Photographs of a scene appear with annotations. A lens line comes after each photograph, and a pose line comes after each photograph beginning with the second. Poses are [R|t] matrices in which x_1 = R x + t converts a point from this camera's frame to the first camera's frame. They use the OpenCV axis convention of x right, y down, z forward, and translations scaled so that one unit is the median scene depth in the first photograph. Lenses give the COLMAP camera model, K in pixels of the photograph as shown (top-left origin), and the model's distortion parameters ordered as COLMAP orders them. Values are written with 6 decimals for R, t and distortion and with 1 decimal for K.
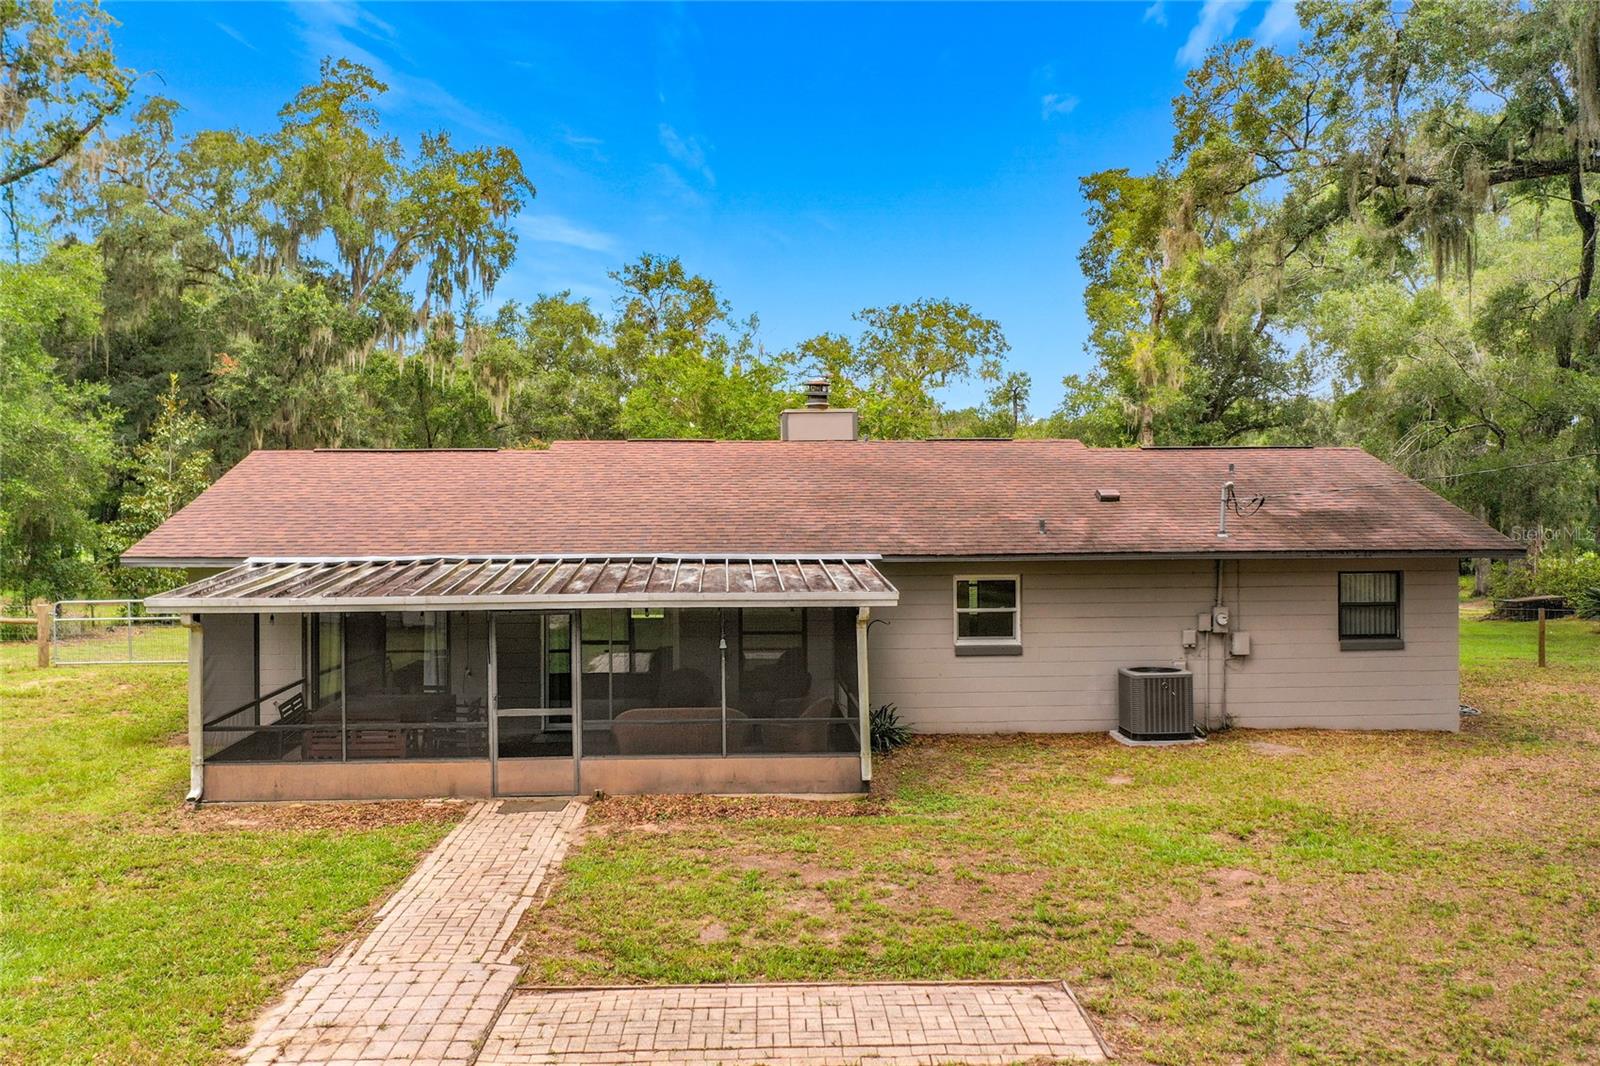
lens RADIAL K [[1304.7, 0, 801.4], [0, 1304.7, 504.1], [0, 0, 1]] dist [-0.010034, -0.000413]
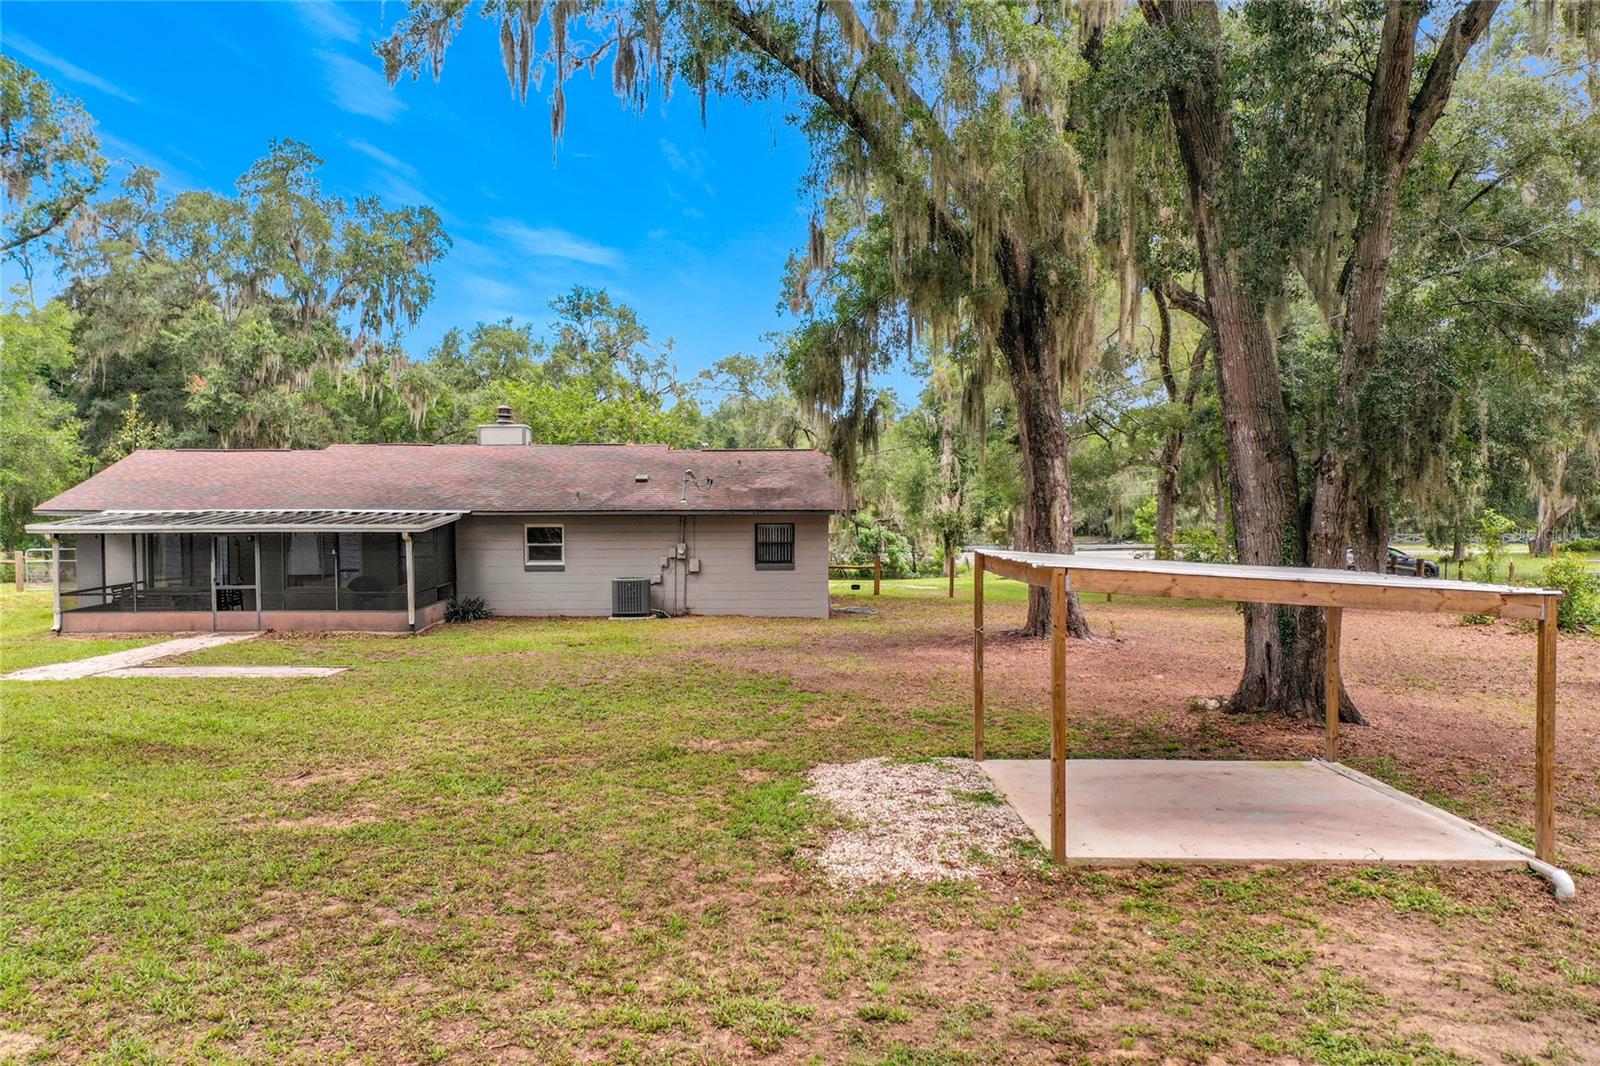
lens RADIAL K [[1267.1, 0, 802.1], [0, 1267.1, 559.0], [0, 0, 1]] dist [0.027331, 0.001945]
pose [[0.999368, 0.004126, -0.035298, 0.529554], [-0.002677, 0.999156, 0.040989, 0.030838], [0.035437, -0.040868, 0.998536, -0.637073]]
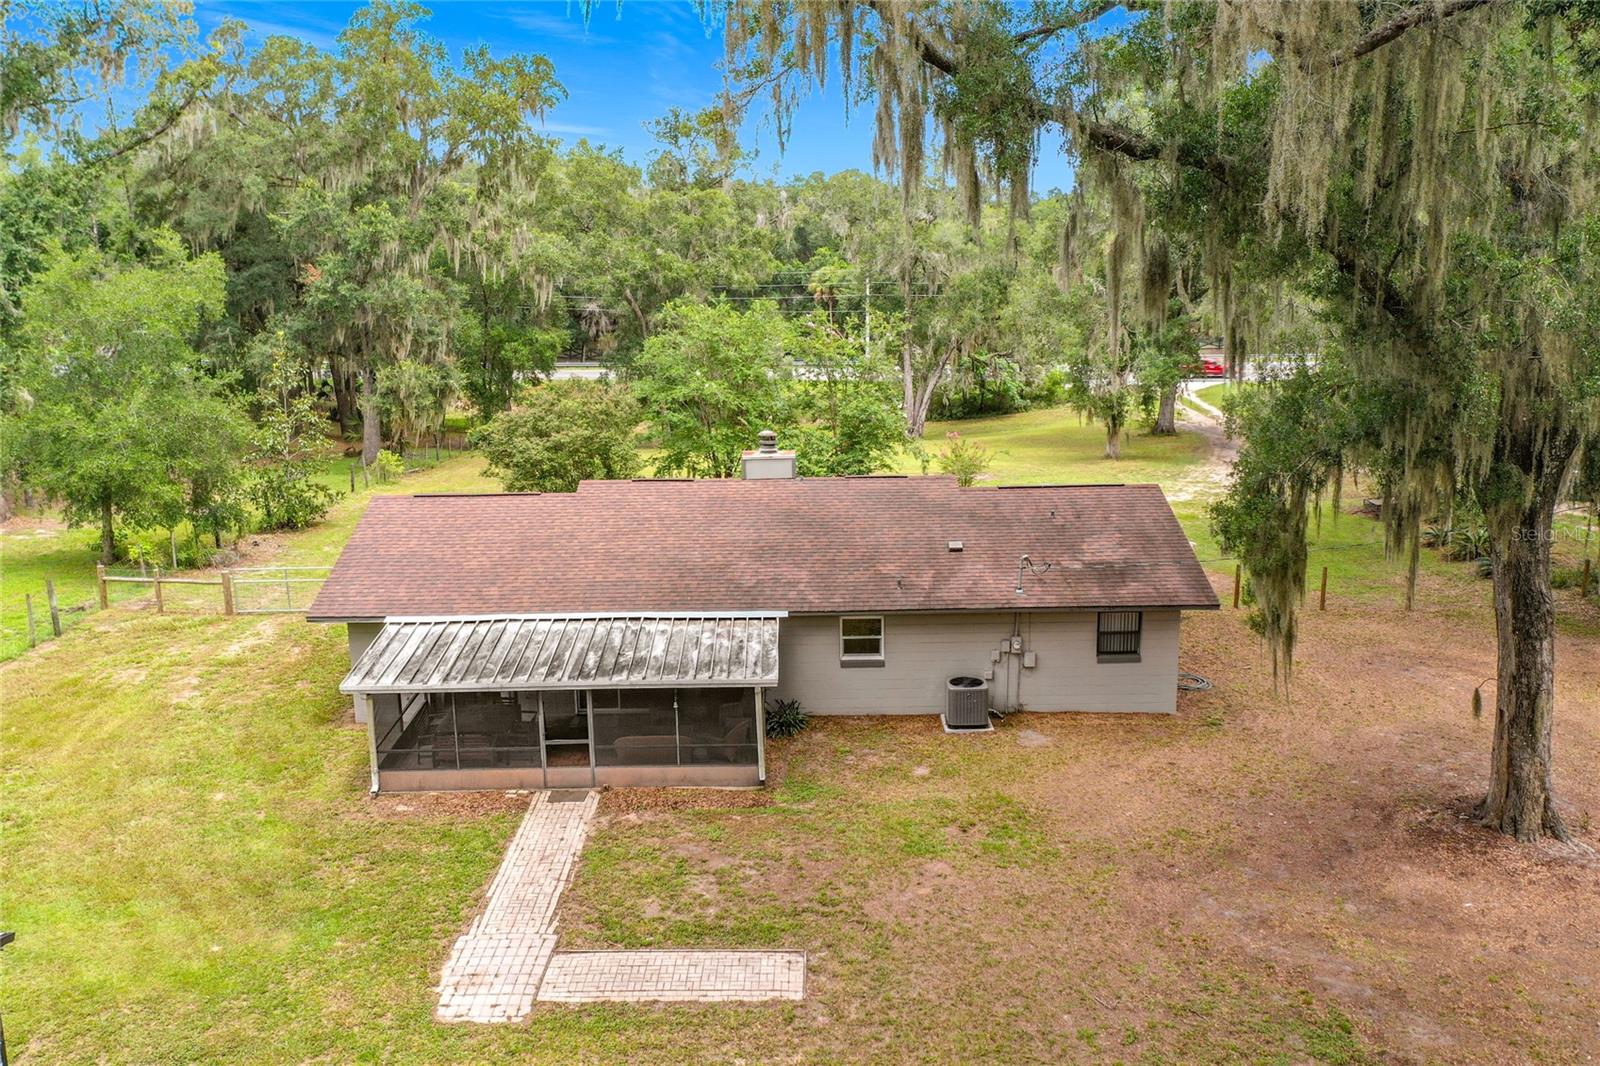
lens RADIAL K [[1304.2, 0, 801.7], [0, 1304.2, 497.1], [0, 0, 1]] dist [0.002814, -0.003825]
pose [[0.999055, 0.001432, -0.043451, 0.135659], [0.007252, 0.979966, 0.199031, -0.378648], [0.042866, -0.199158, 0.979029, -0.457978]]
